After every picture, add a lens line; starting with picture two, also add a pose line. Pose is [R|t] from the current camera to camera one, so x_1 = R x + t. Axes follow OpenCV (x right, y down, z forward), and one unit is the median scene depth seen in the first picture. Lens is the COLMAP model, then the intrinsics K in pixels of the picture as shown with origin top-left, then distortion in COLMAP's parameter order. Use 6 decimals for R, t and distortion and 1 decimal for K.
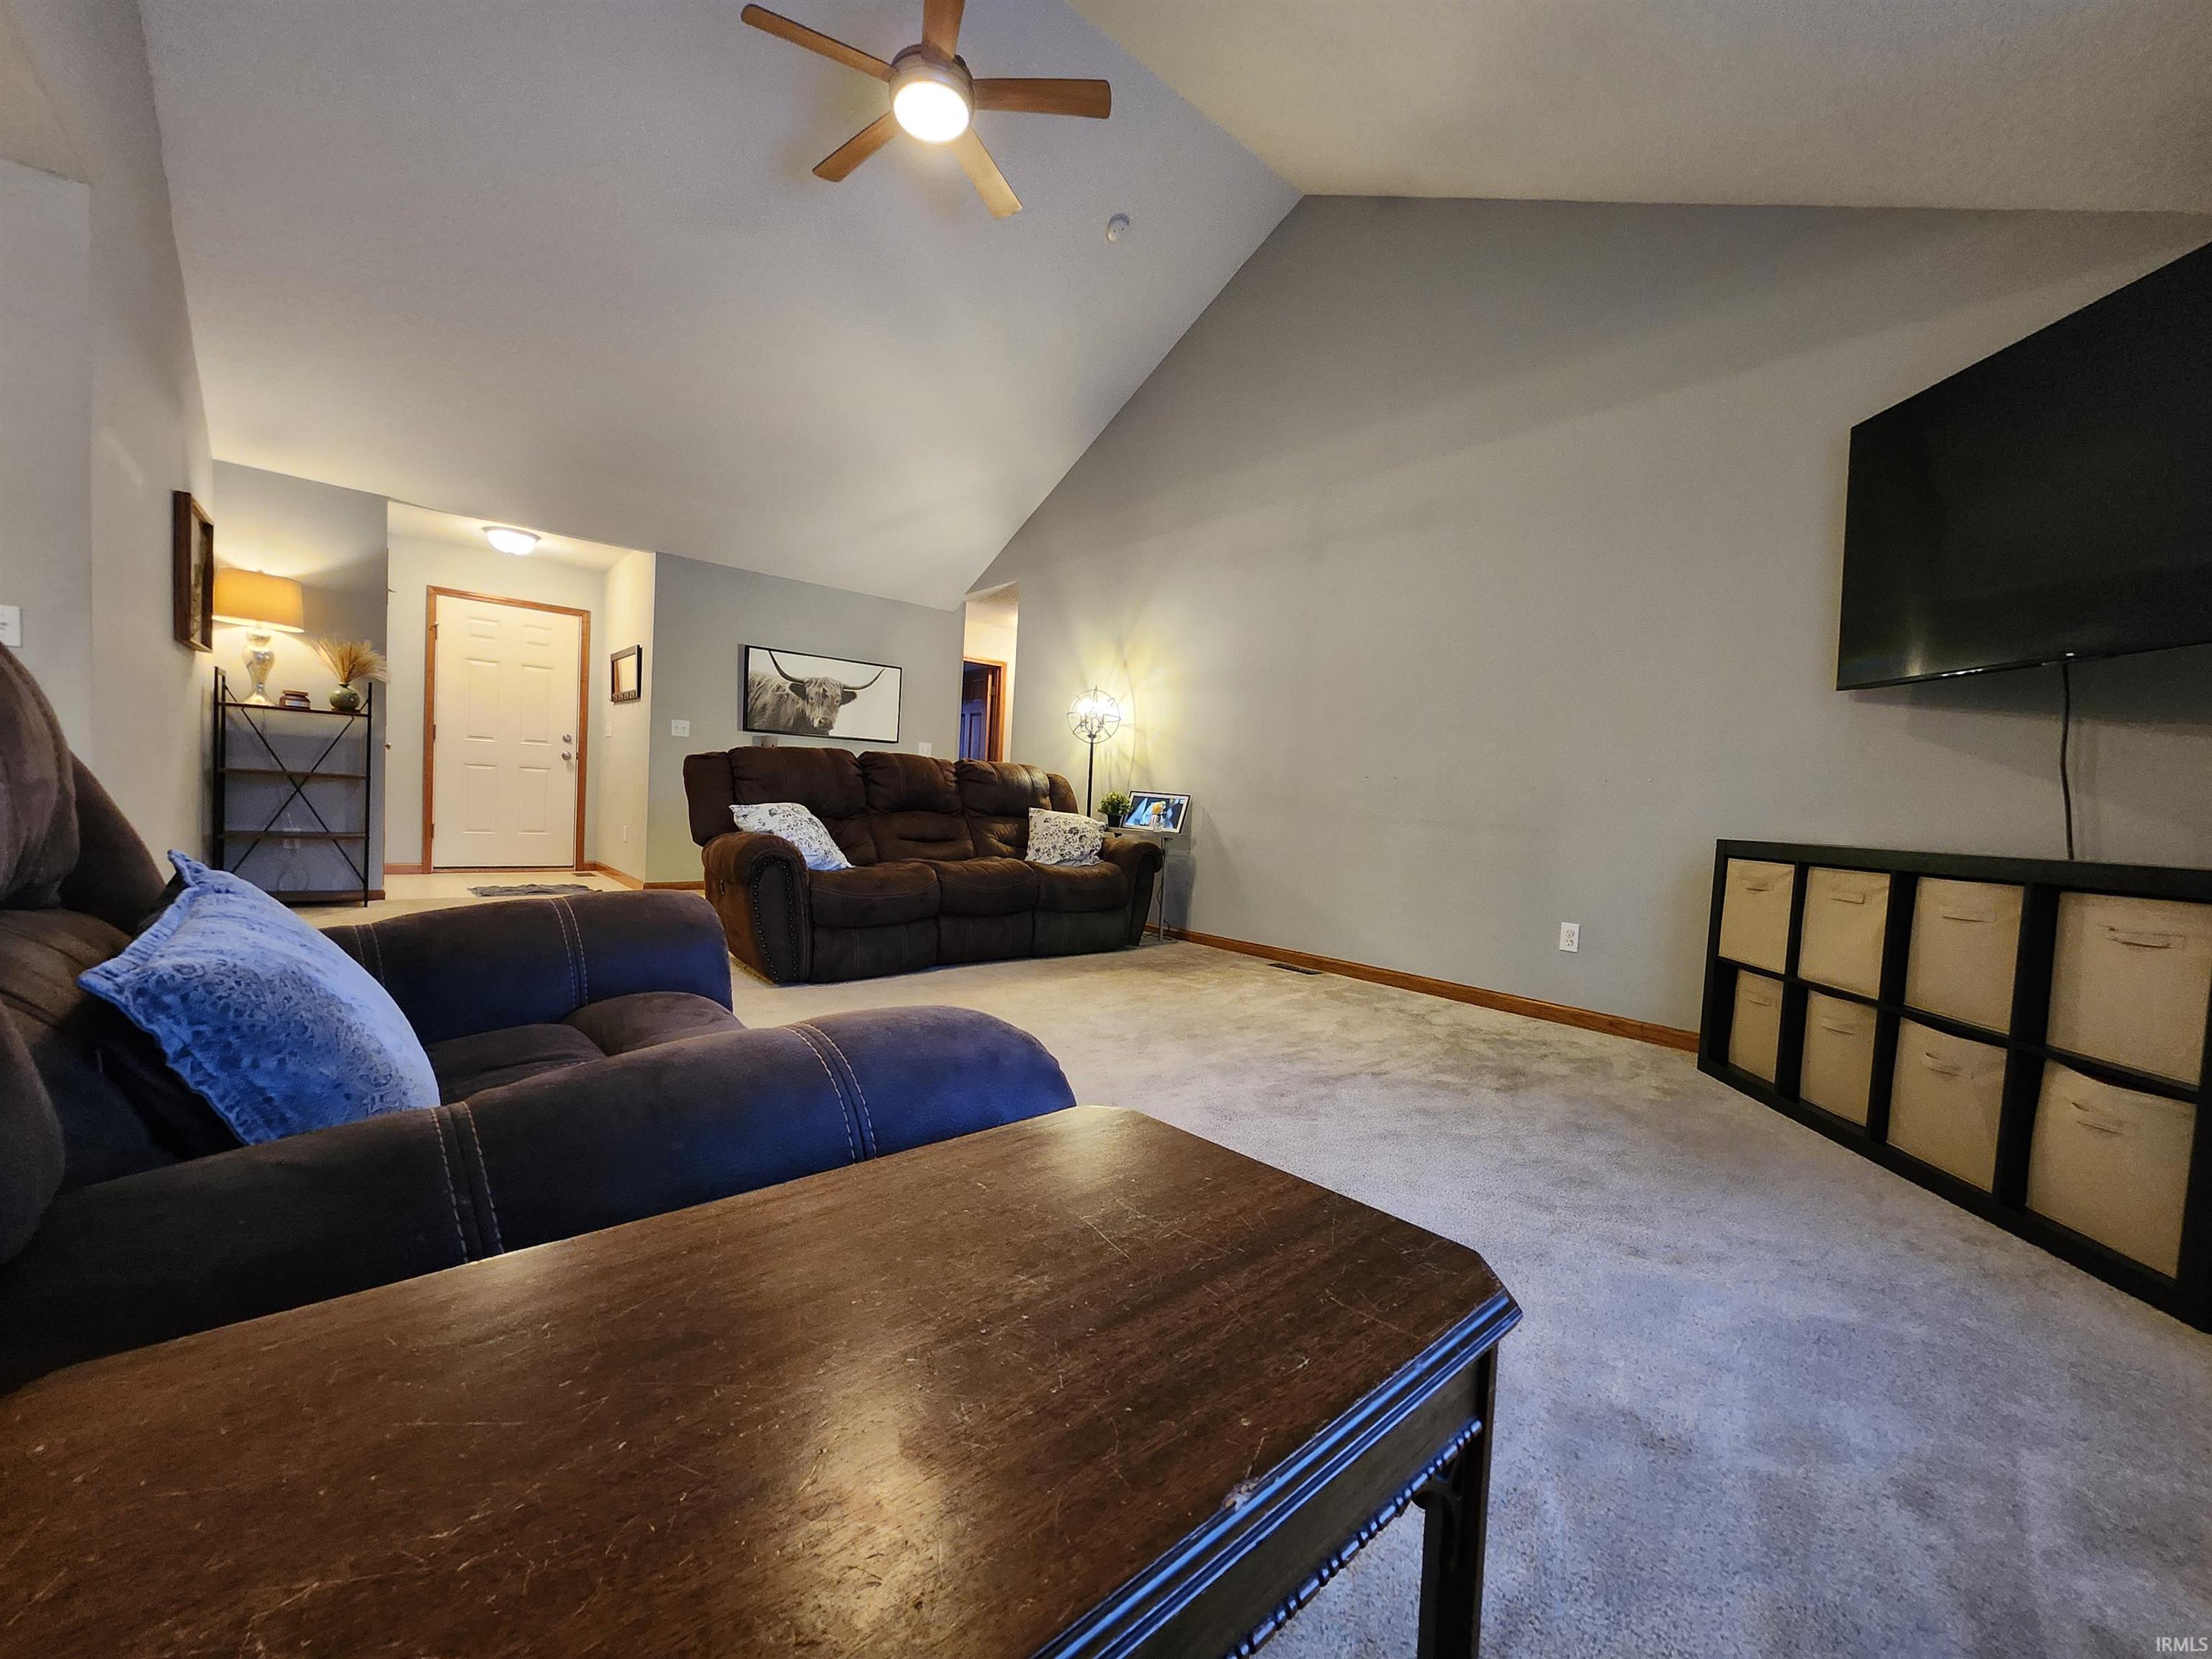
lens RADIAL K [[866.5, 0, 1106.6], [0, 866.5, 837.6], [0, 0, 1]] dist [-0.004543, -0.000260]
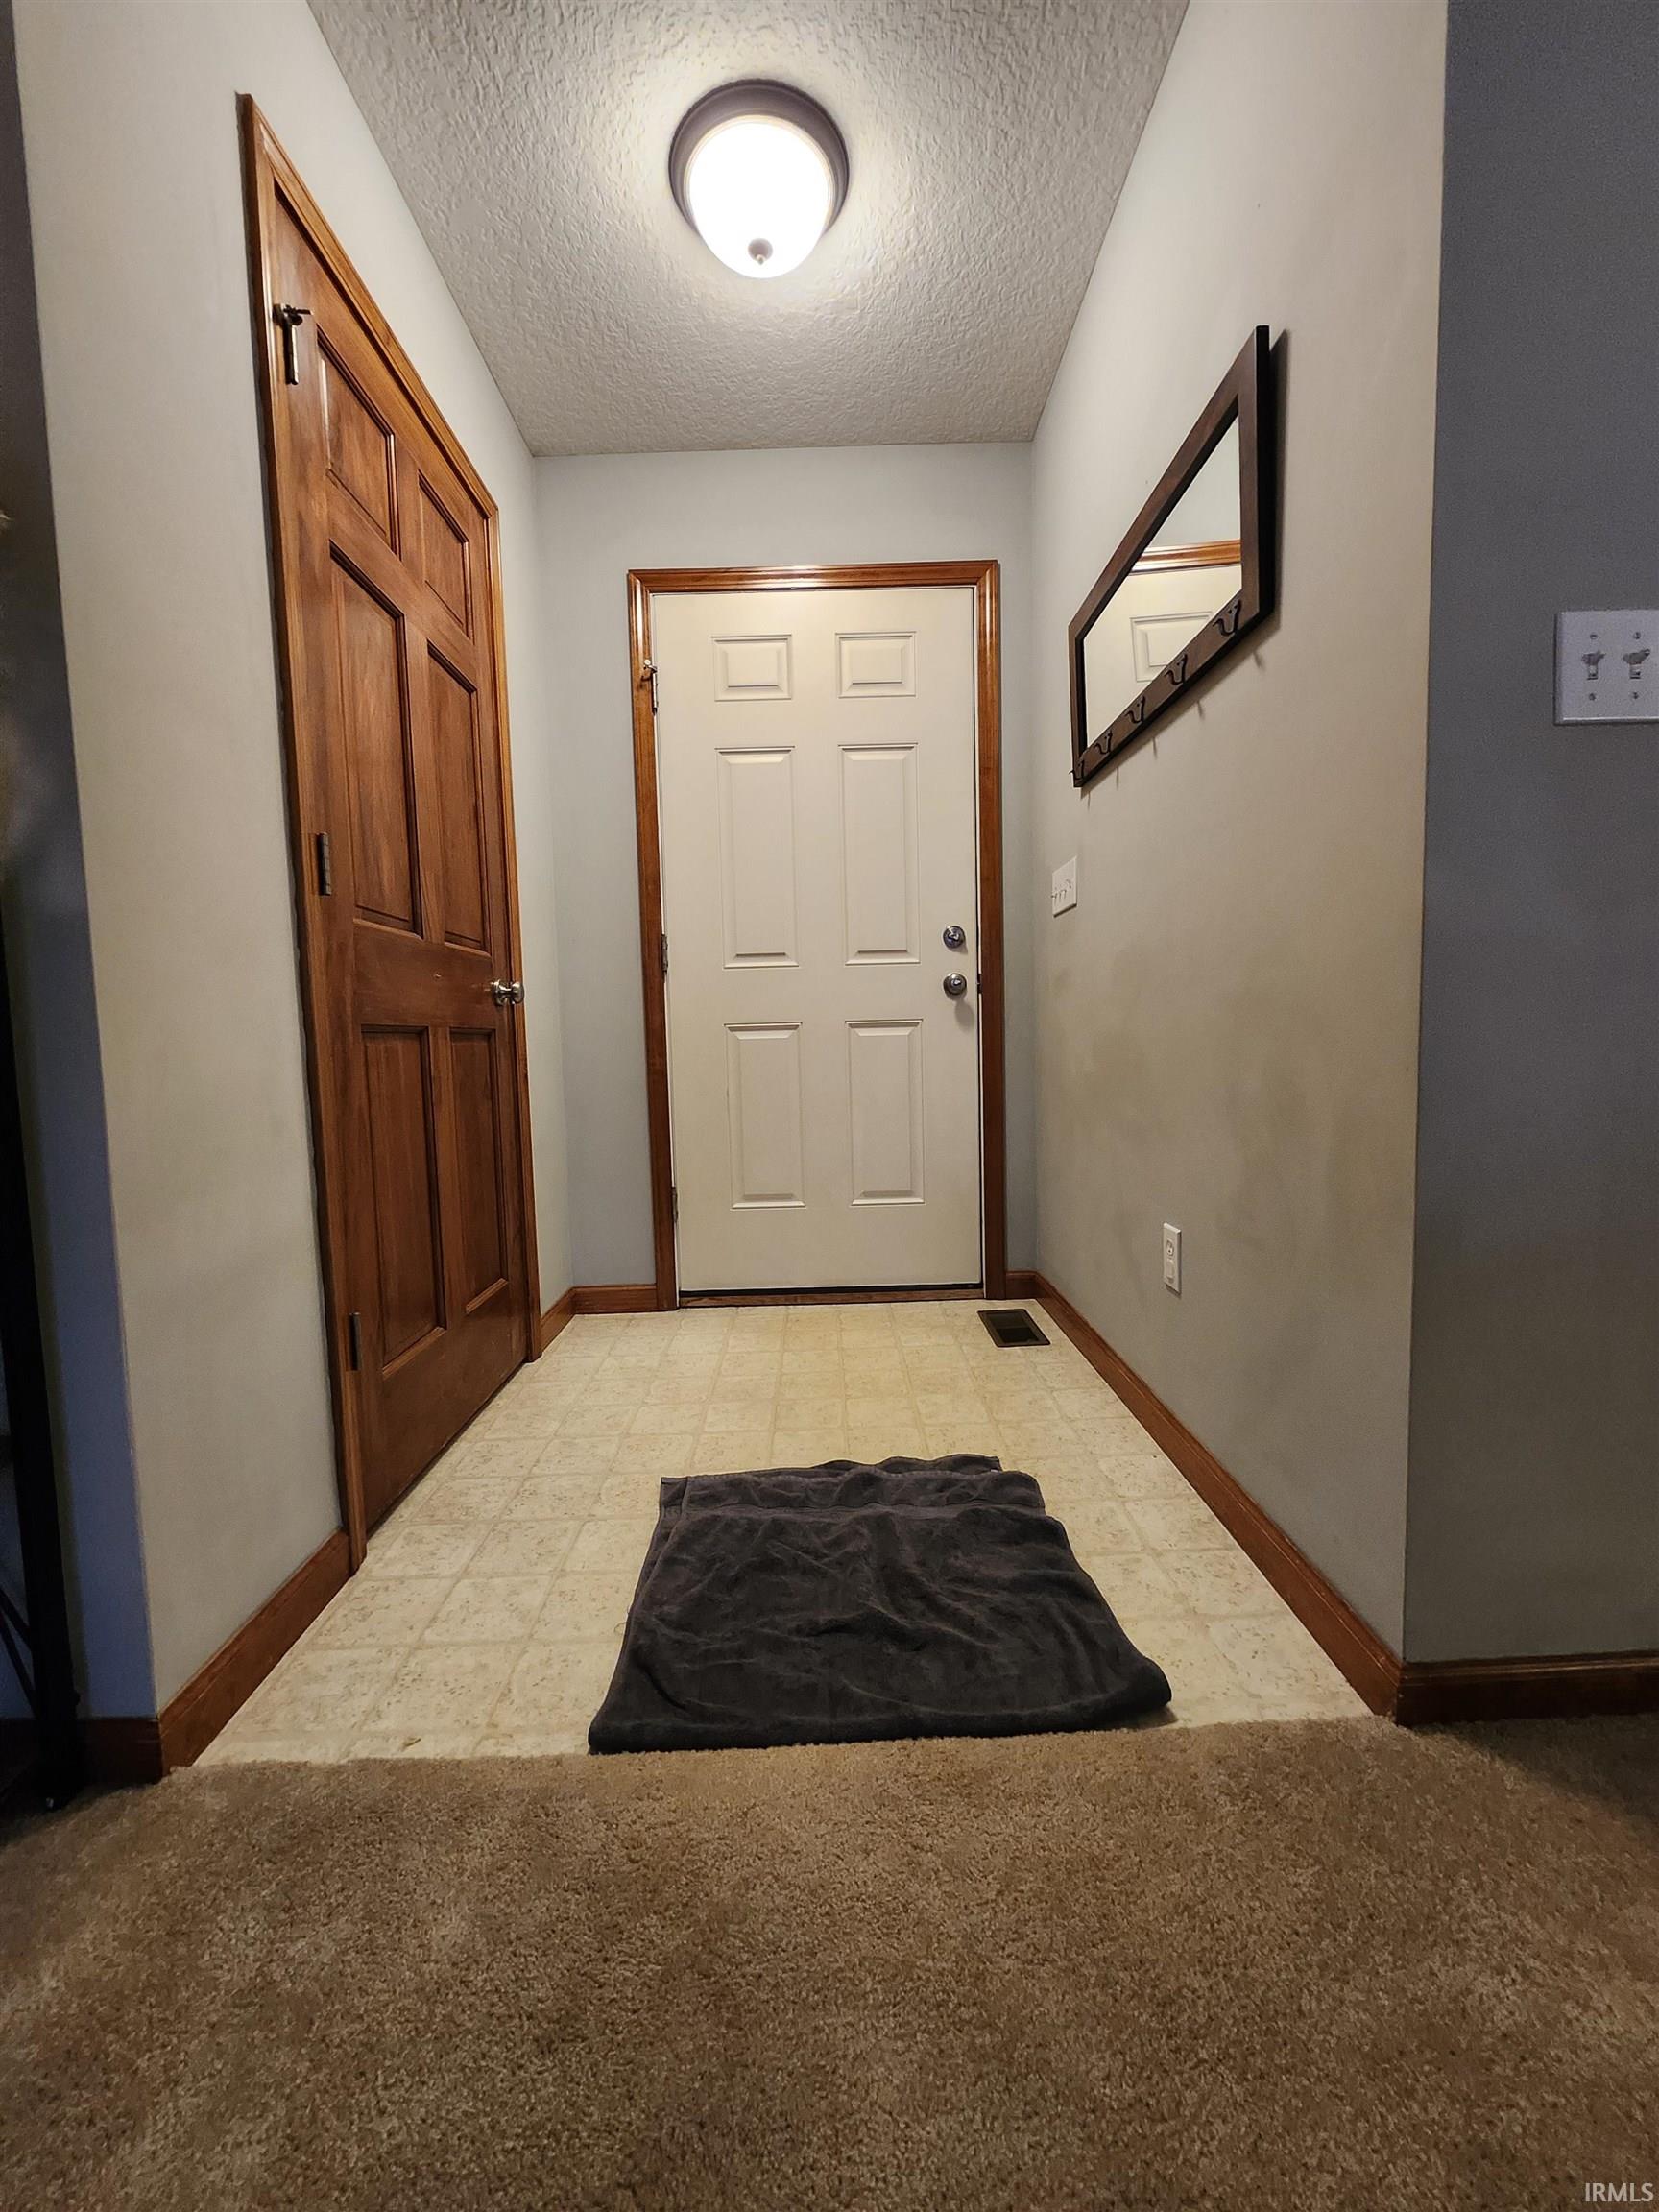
lens RADIAL K [[866.5, 0, 820.2], [0, 866.5, 1099.8], [0, 0, 1]] dist [-0.004543, -0.000260]
pose [[0.758798, -0.029681, -0.650649, -0.464192], [0.039743, 0.999210, 0.000768, -0.052664], [0.650112, -0.026441, 0.759378, 0.736799]]
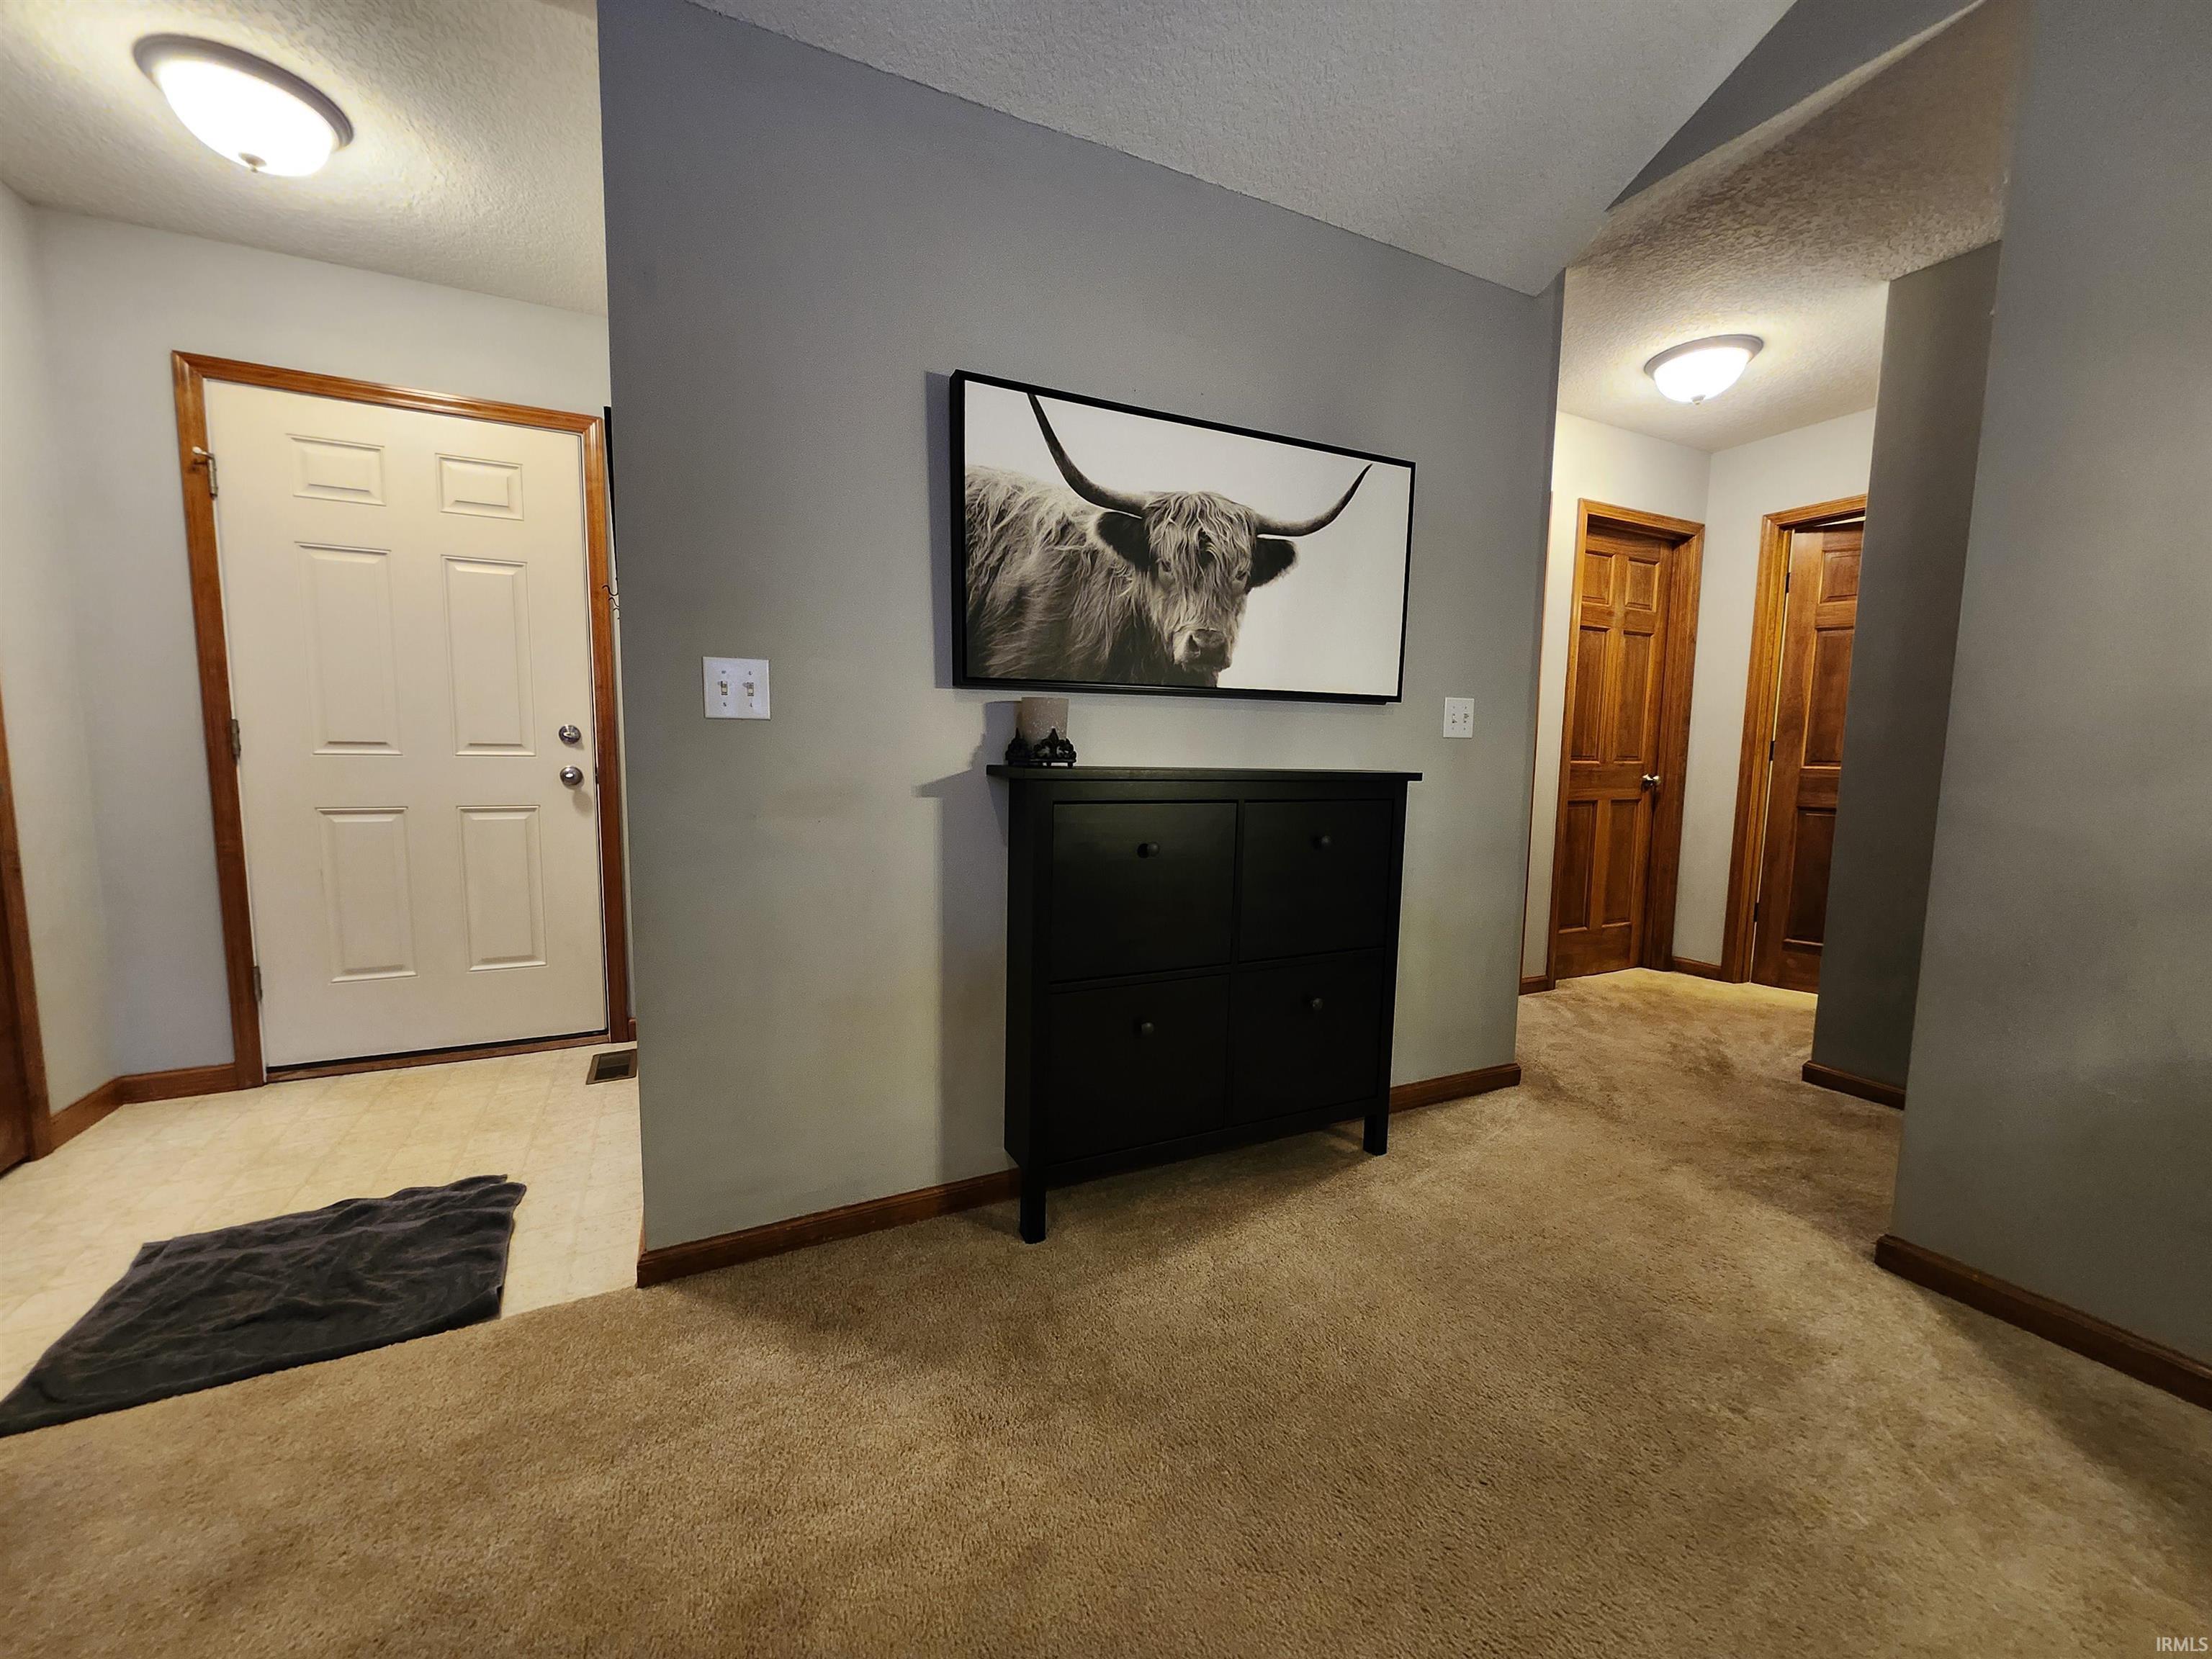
lens RADIAL K [[866.5, 0, 1106.3], [0, 866.5, 839.0], [0, 0, 1]] dist [-0.004543, -0.000260]
pose [[0.969126, -0.017337, -0.245957, -0.290189], [0.028937, 0.998629, 0.043624, -0.080662], [0.244864, -0.049395, 0.968298, 0.704455]]
